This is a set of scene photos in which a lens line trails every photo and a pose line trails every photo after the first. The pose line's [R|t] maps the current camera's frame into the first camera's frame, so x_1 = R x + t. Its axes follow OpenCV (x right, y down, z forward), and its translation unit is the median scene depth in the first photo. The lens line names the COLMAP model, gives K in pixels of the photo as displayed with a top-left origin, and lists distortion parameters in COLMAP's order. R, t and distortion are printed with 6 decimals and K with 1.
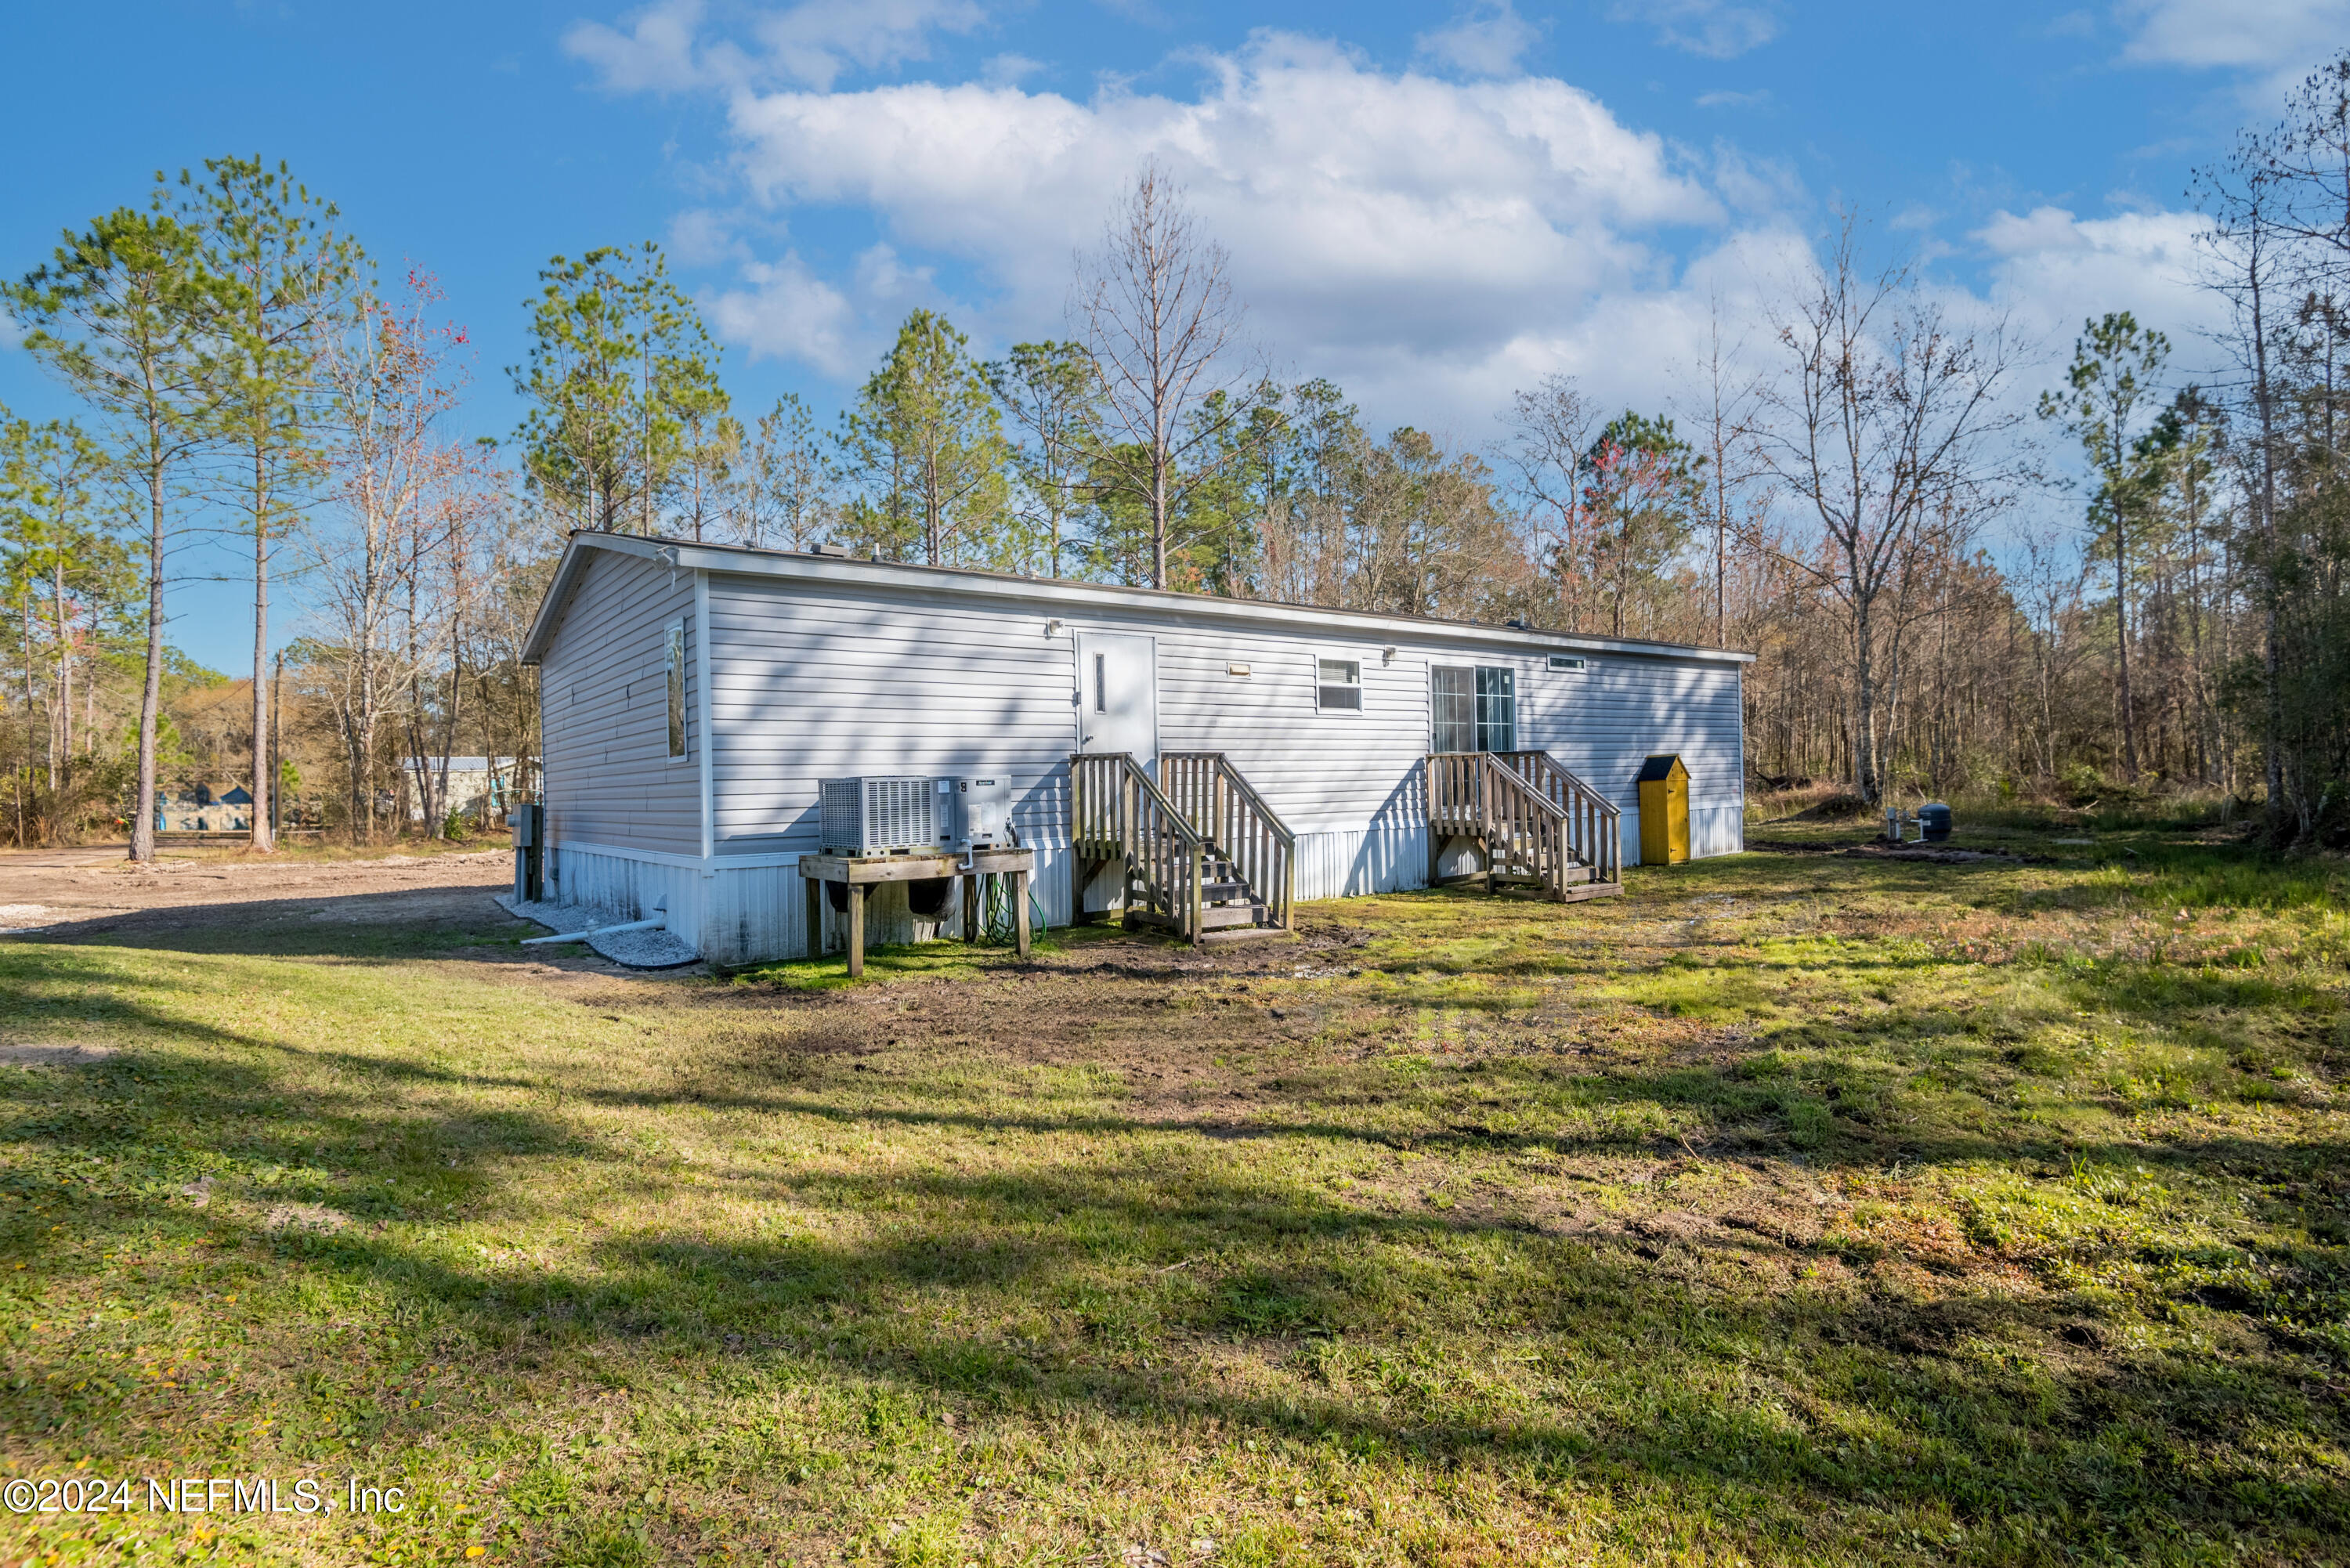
lens RADIAL K [[1092.0, 0, 1175.4], [0, 1092.0, 786.3], [0, 0, 1]] dist [-0.000357, -0.016808]
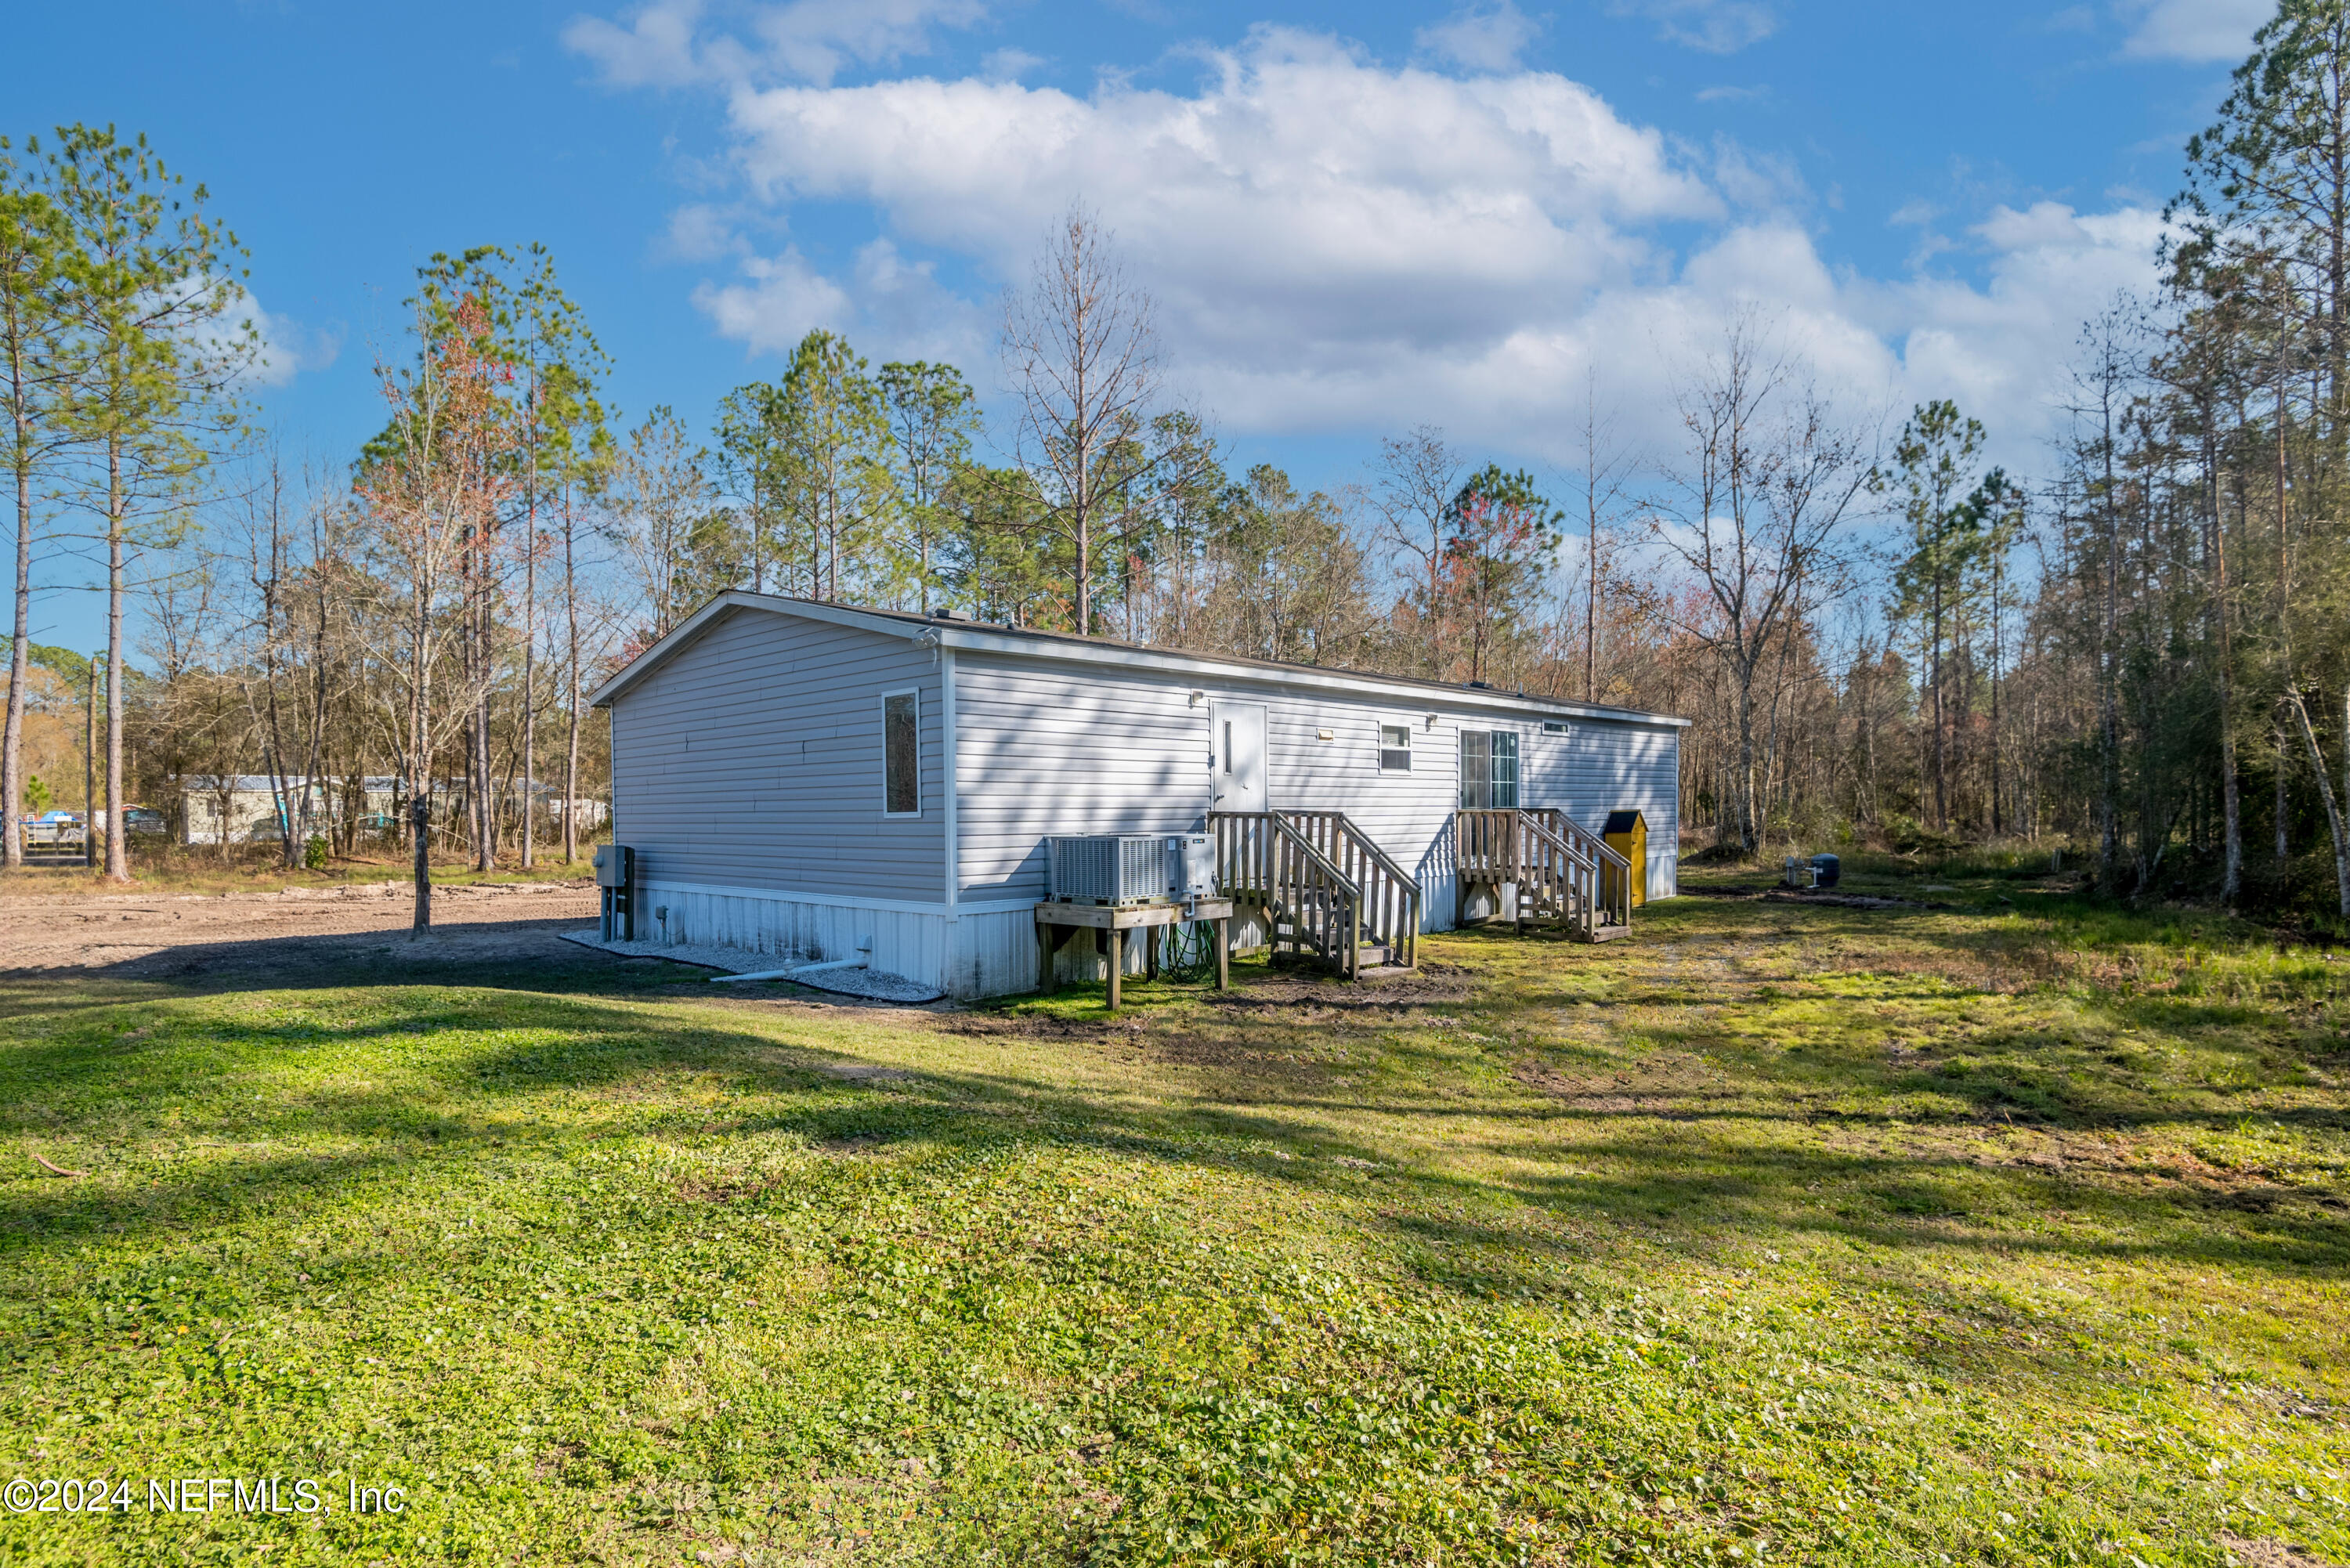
lens RADIAL K [[1088.7, 0, 1173.5], [0, 1088.7, 840.0], [0, 0, 1]] dist [-0.003618, -0.010517]
pose [[0.993245, 0.012204, 0.115393, -0.194679], [-0.014200, 0.999763, 0.016499, -0.013486], [-0.115164, -0.018026, 0.993183, -0.078710]]
